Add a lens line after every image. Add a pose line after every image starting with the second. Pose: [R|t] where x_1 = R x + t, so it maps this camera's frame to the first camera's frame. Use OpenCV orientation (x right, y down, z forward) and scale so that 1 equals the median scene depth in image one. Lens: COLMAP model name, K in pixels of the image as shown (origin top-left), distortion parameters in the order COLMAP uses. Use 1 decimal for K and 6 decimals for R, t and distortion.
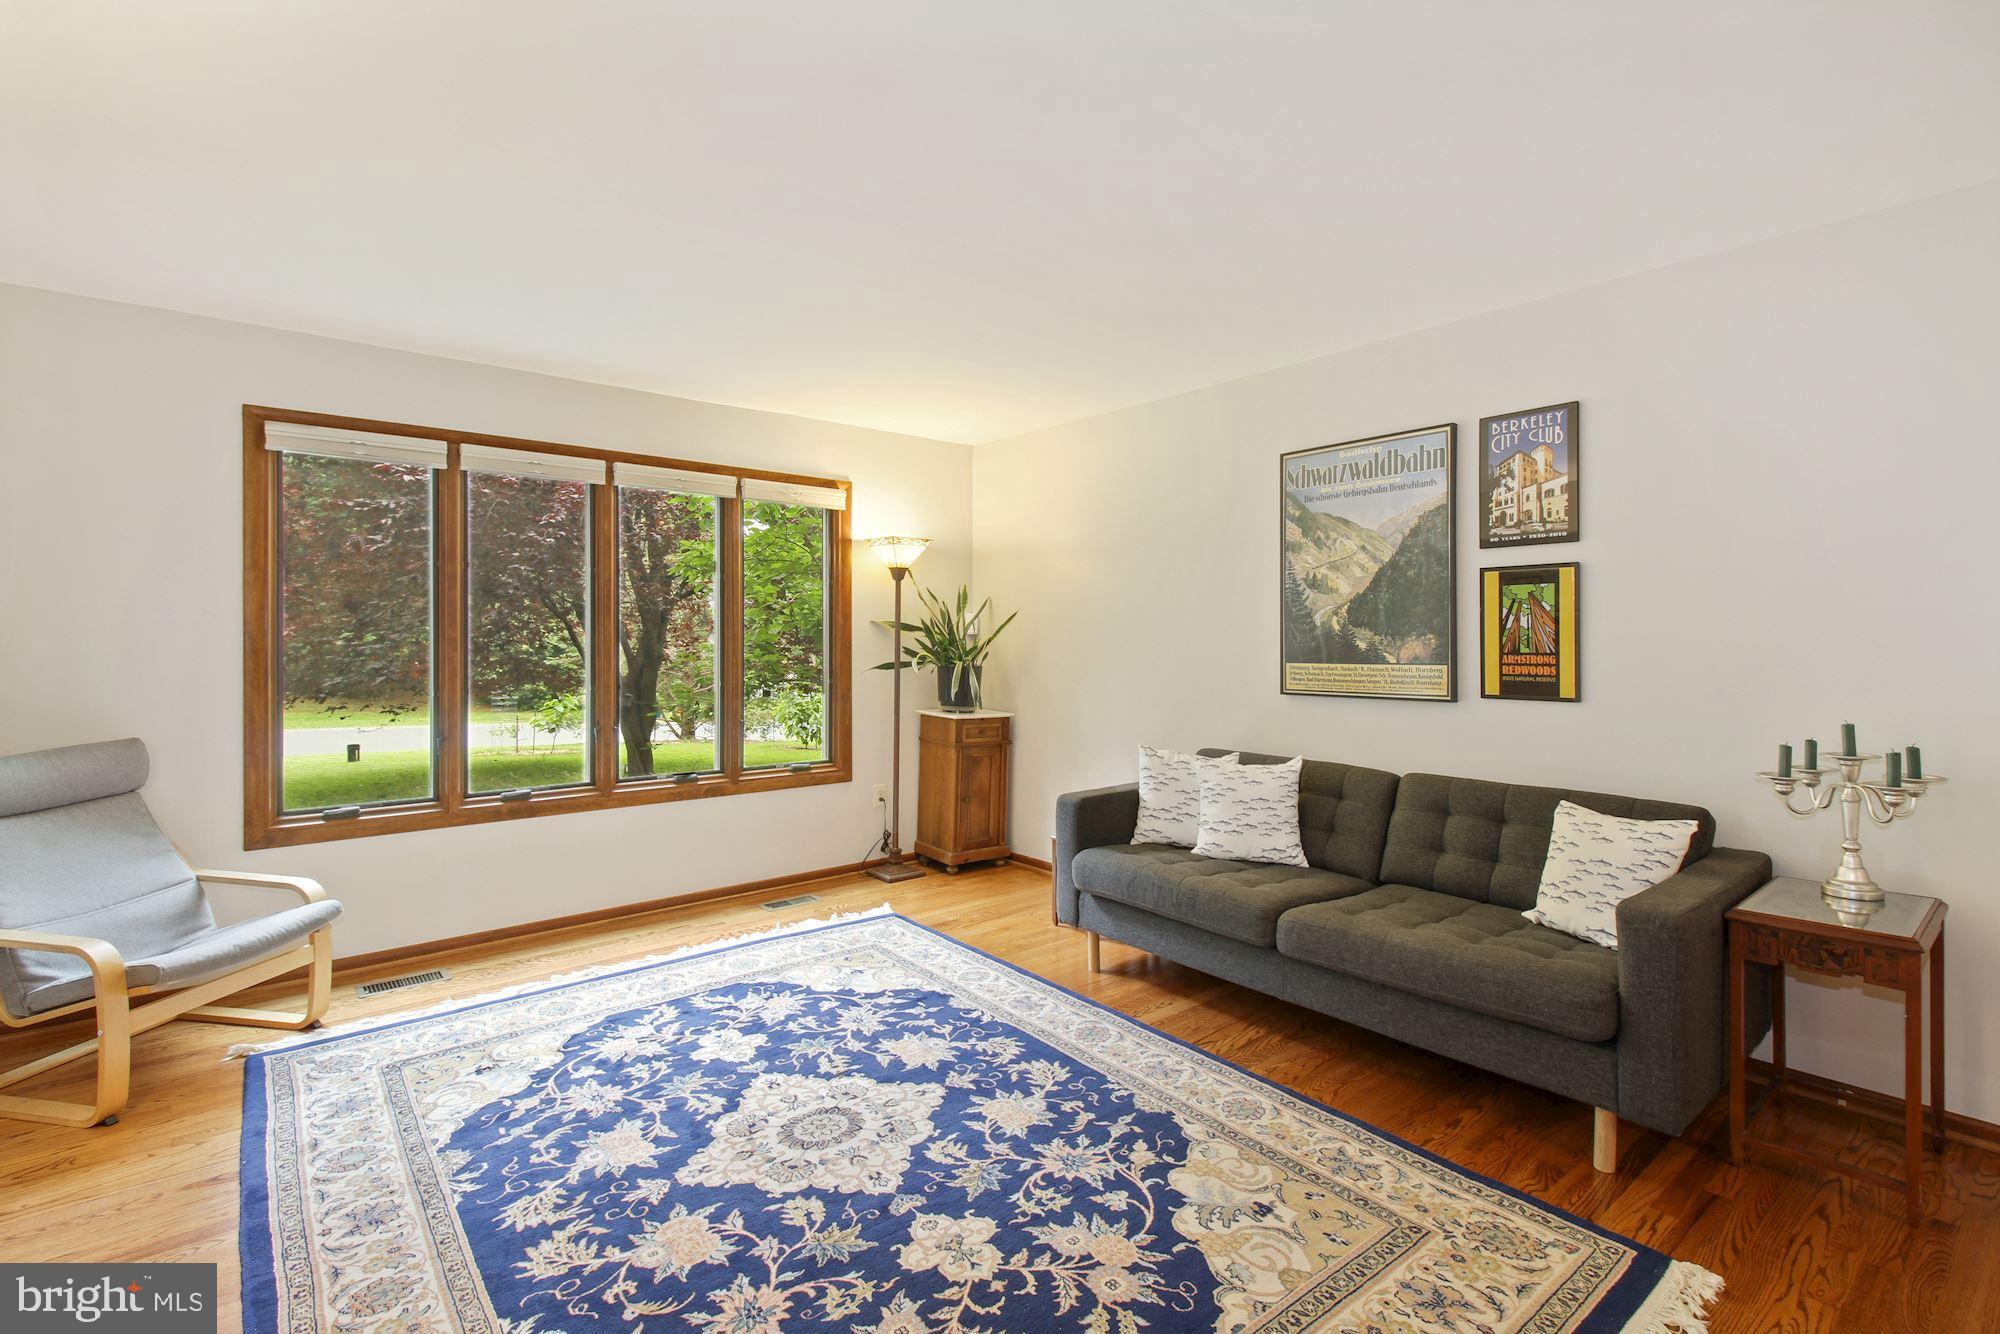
lens RADIAL K [[920.2, 0, 992.1], [0, 920.2, 648.1], [0, 0, 1]] dist [0.008934, -0.000591]
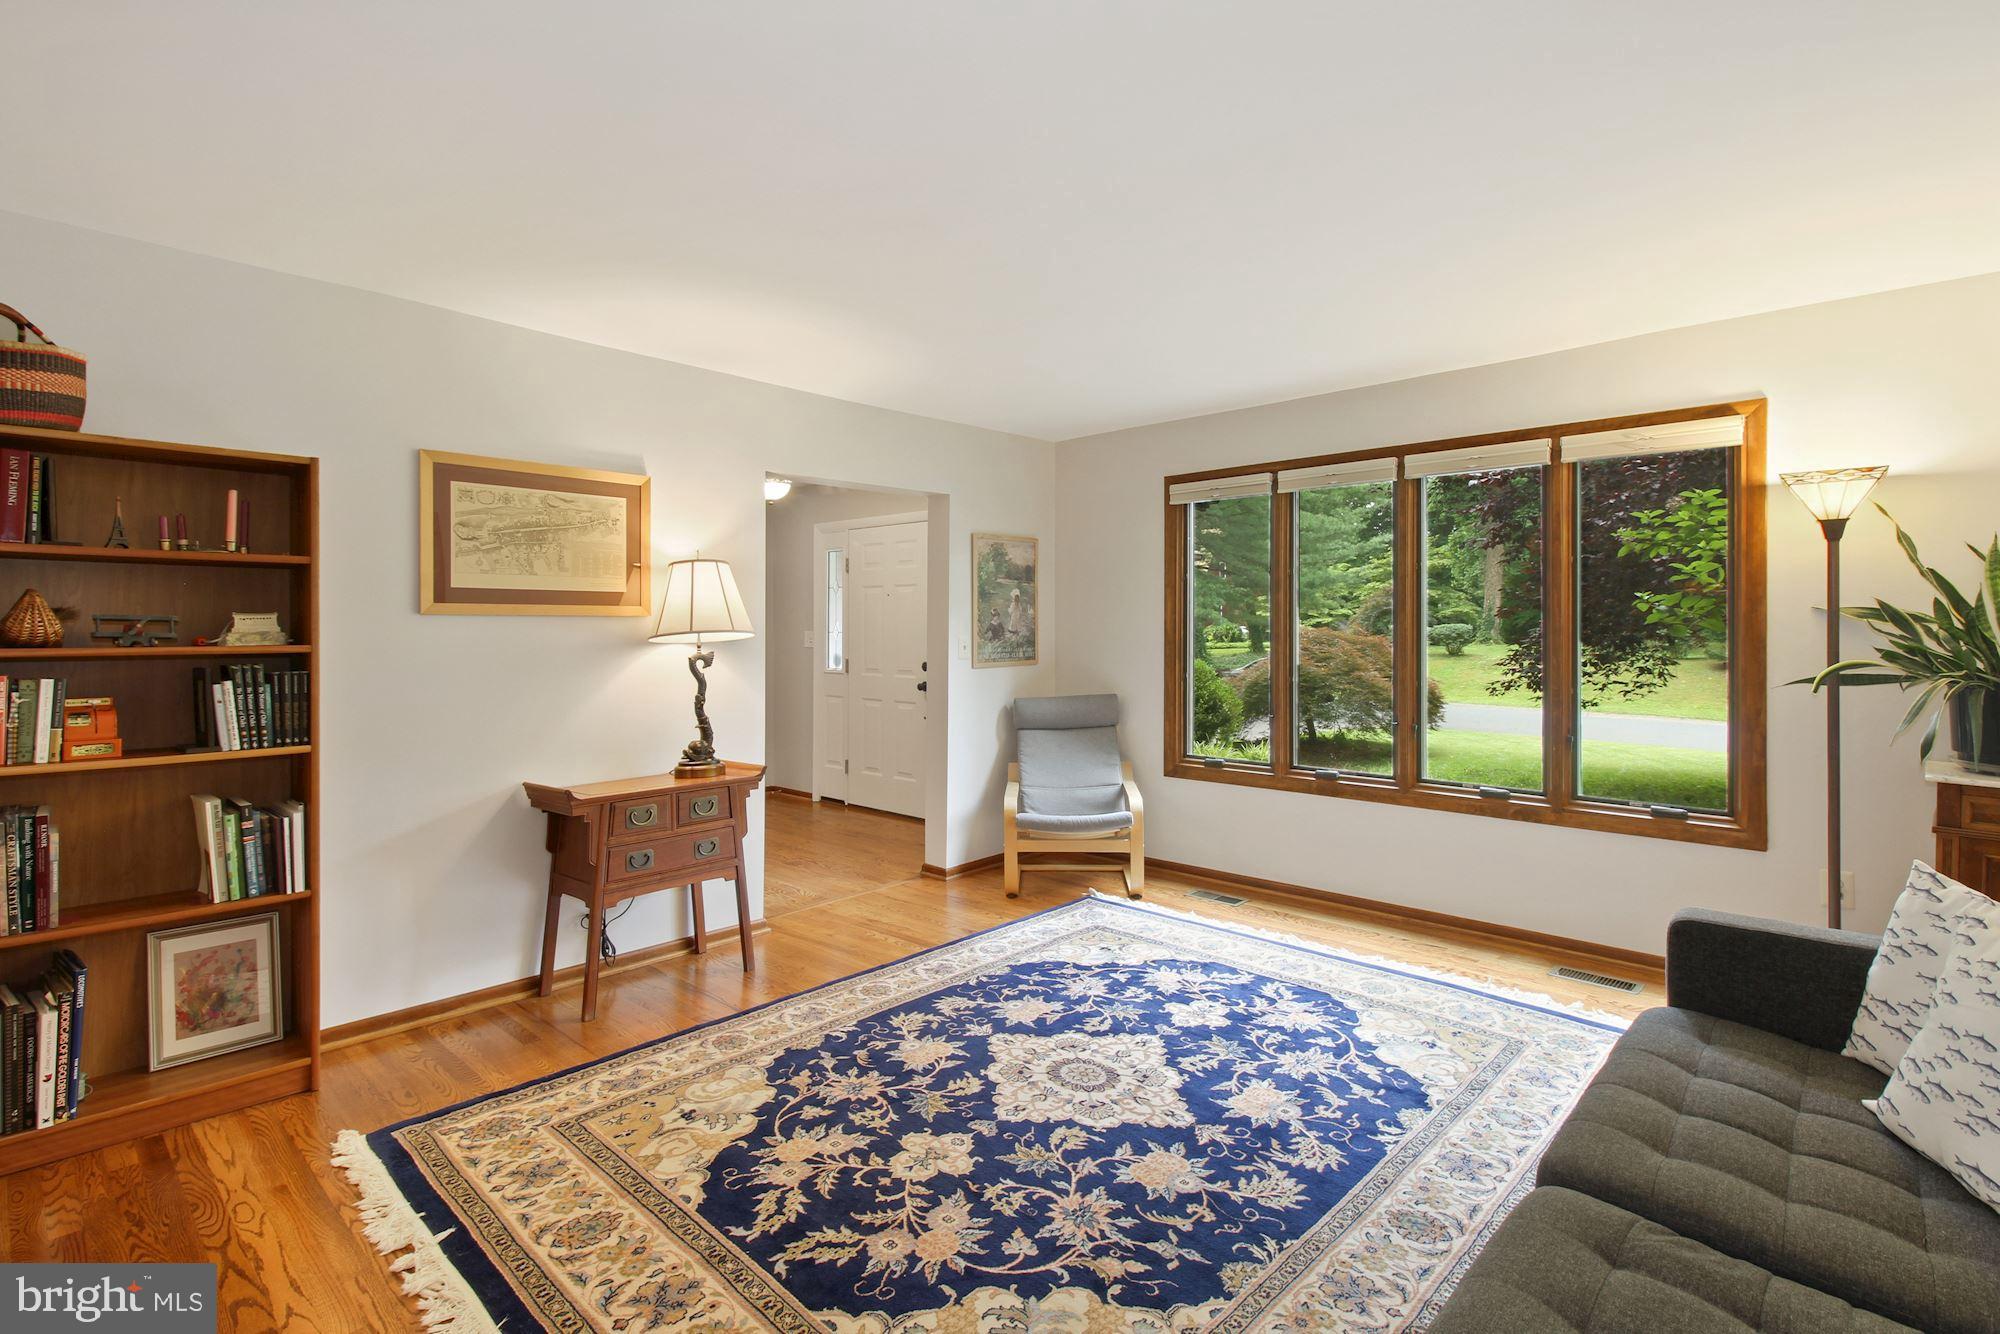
lens RADIAL K [[955.8, 0, 994.7], [0, 955.8, 626.5], [0, 0, 1]] dist [0.019791, -0.008438]
pose [[0.124424, -0.003182, -0.992224, 0.899256], [-0.011731, 0.999920, -0.004678, -0.013139], [0.992160, 0.012222, 0.124376, 0.702434]]
